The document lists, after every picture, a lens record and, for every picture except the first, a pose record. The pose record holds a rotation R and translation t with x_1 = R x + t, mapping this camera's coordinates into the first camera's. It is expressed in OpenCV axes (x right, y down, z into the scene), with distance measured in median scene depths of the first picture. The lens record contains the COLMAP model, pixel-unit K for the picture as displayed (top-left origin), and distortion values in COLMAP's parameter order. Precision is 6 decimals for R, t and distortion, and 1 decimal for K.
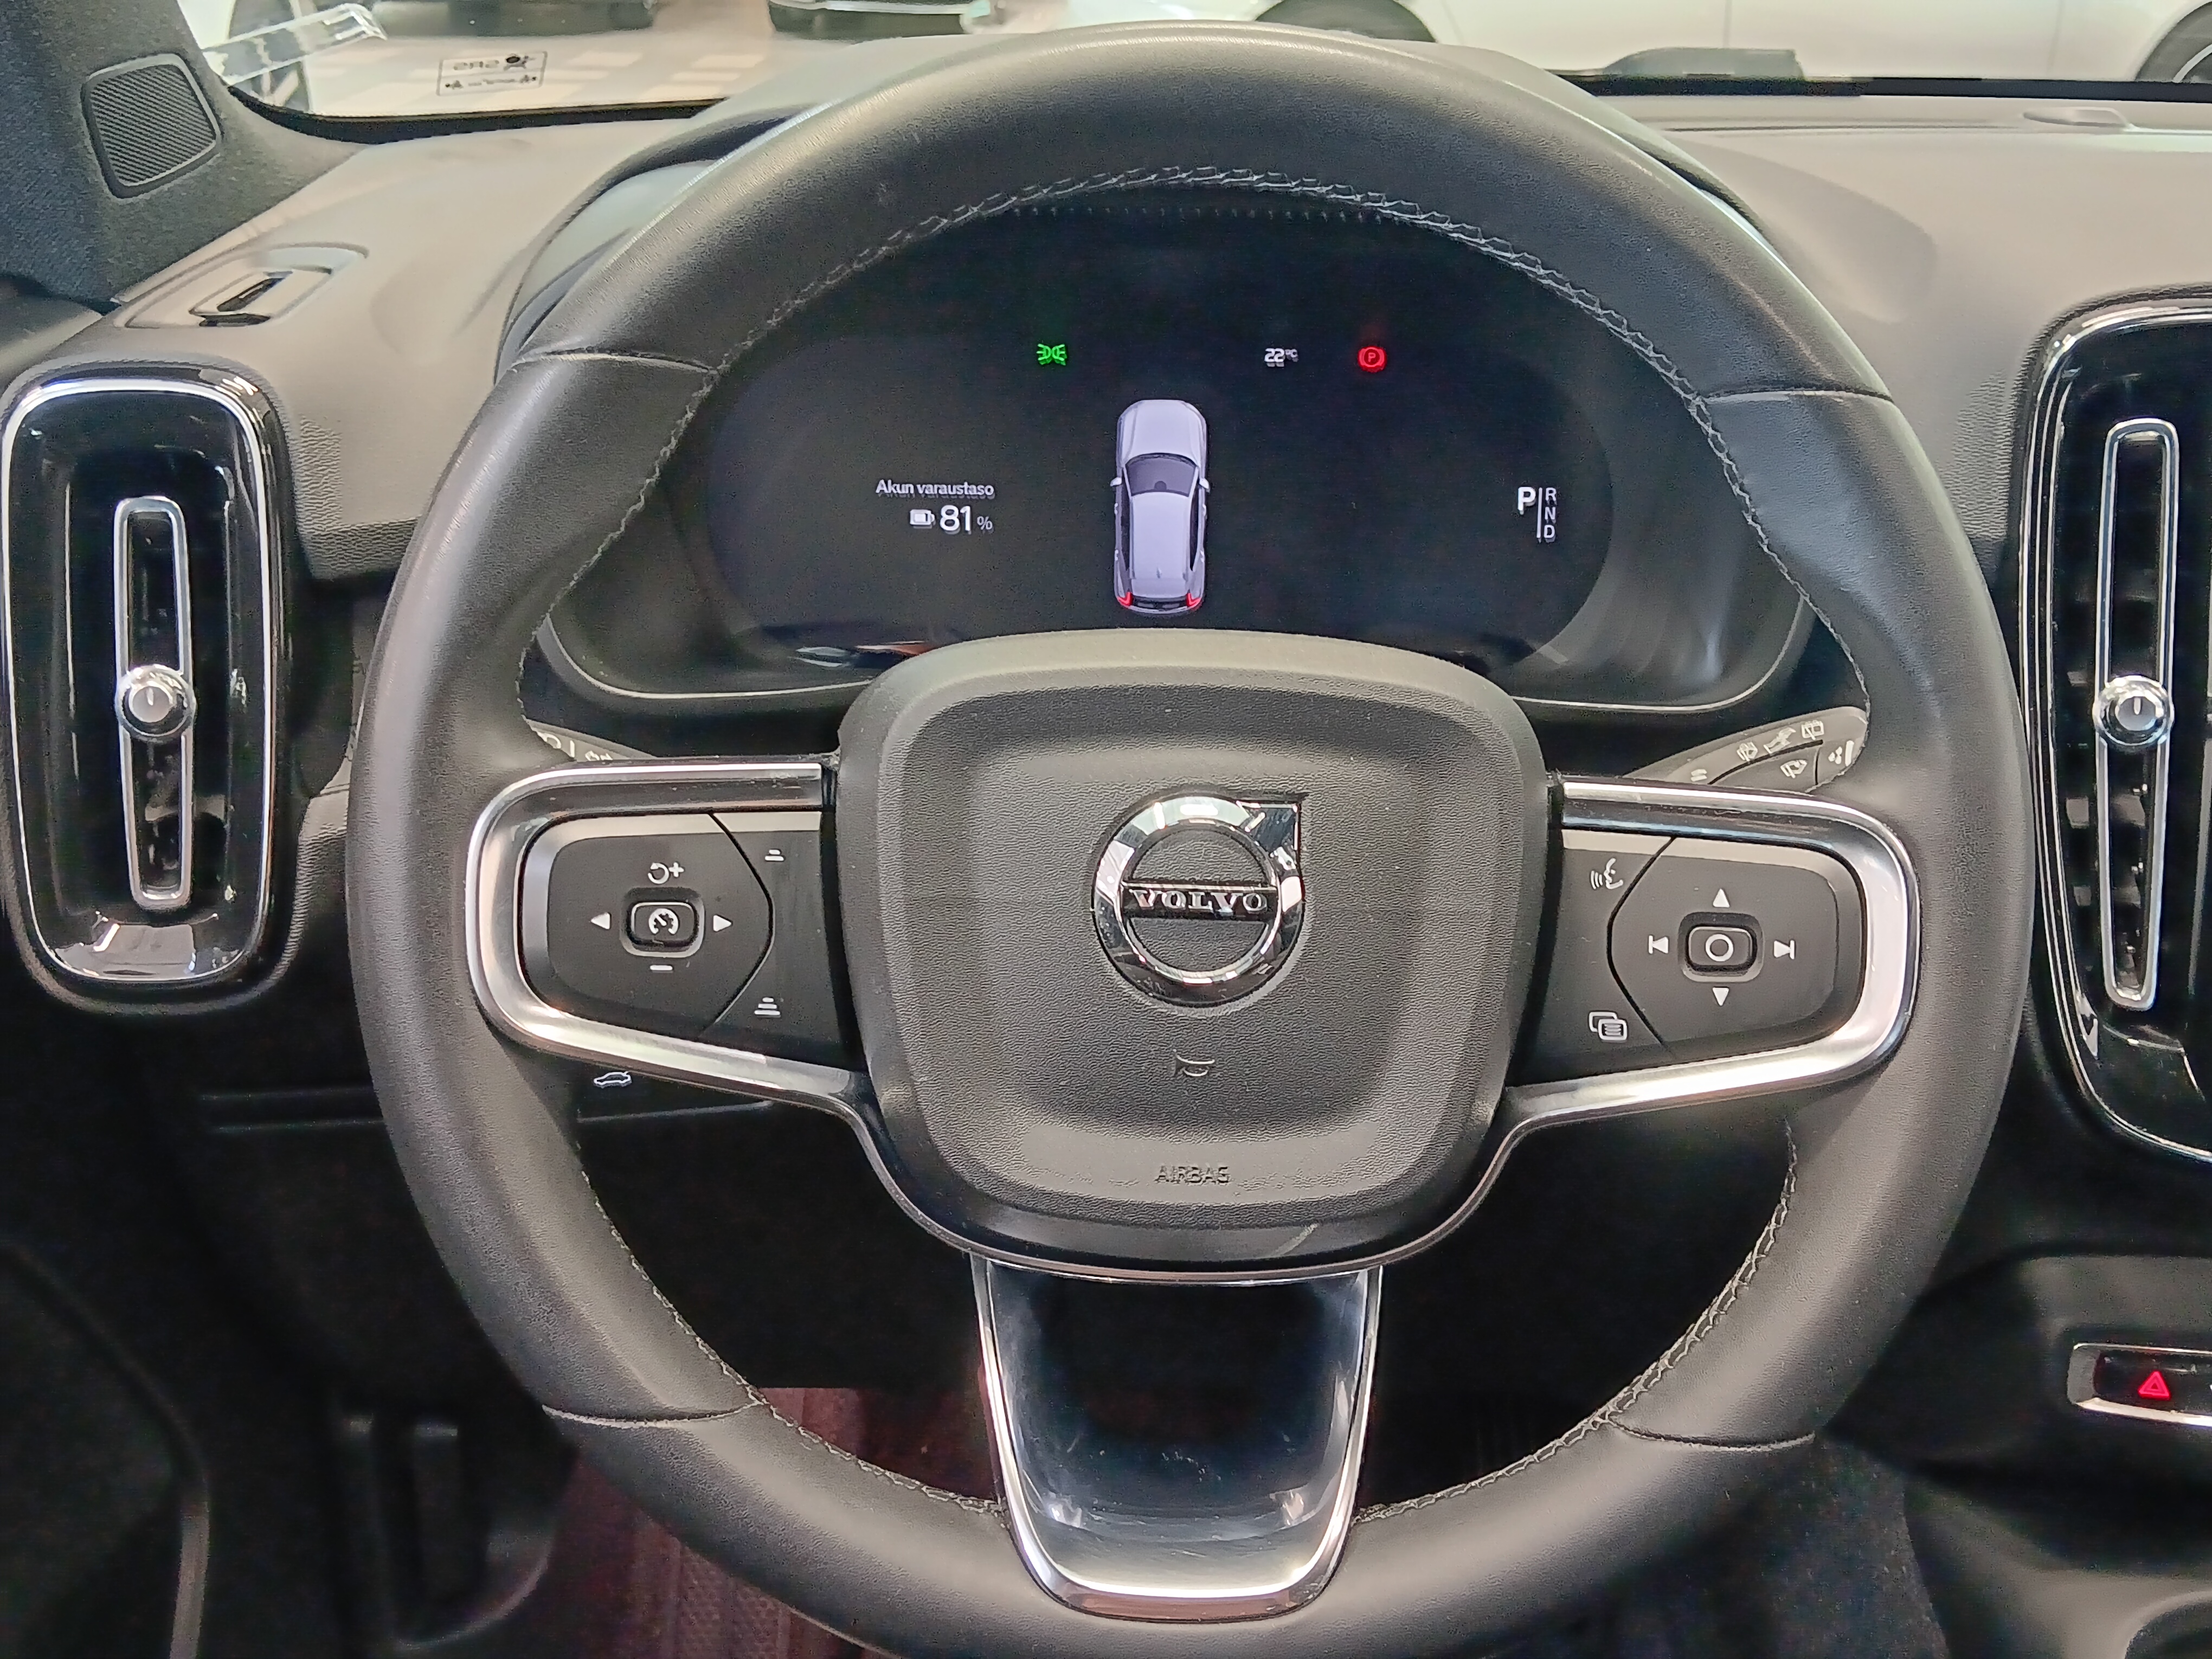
lens RADIAL K [[2312.7, 0, 1087.1], [0, 2312.7, 819.0], [0, 0, 1]] dist [0.019854, 0.000000]
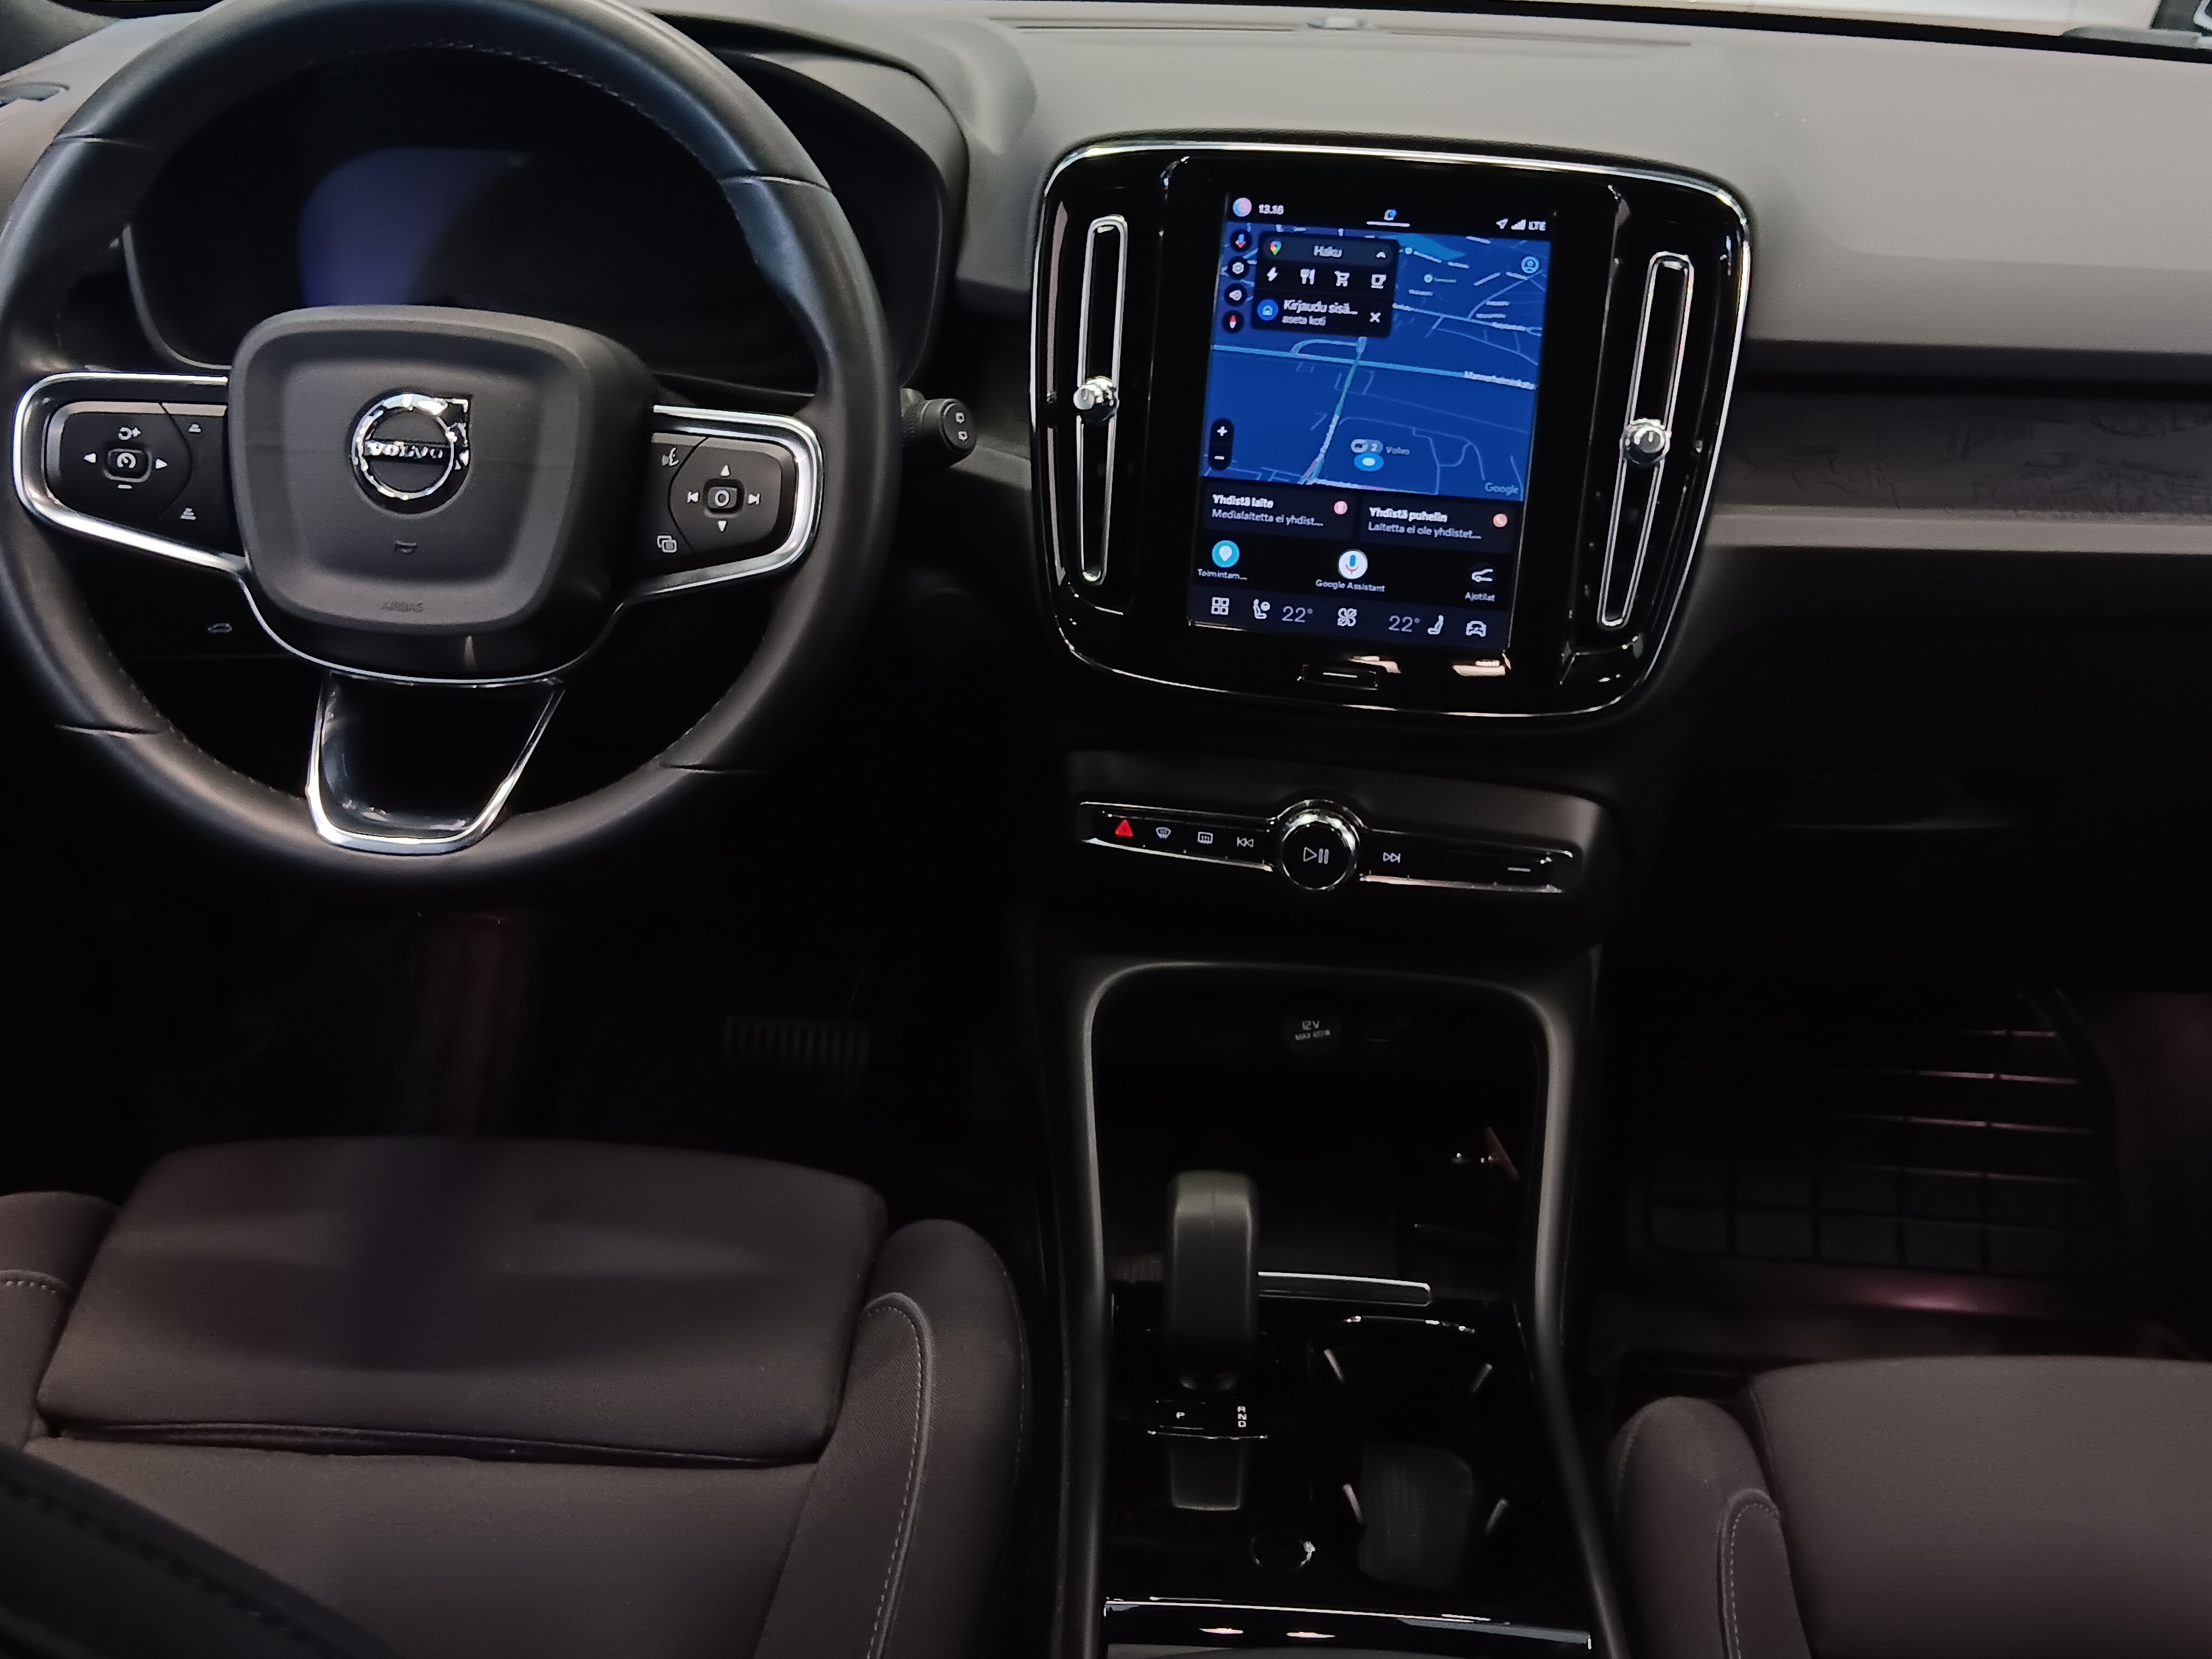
lens RADIAL K [[2312.7, 0, 1120.3], [0, 2312.7, 836.5], [0, 0, 1]] dist [0.019854, 0.000000]
pose [[0.998218, 0.038372, -0.045704, 0.673145], [-0.036243, 0.998260, 0.046518, 0.222076], [0.047409, -0.044778, 0.997871, -0.763751]]
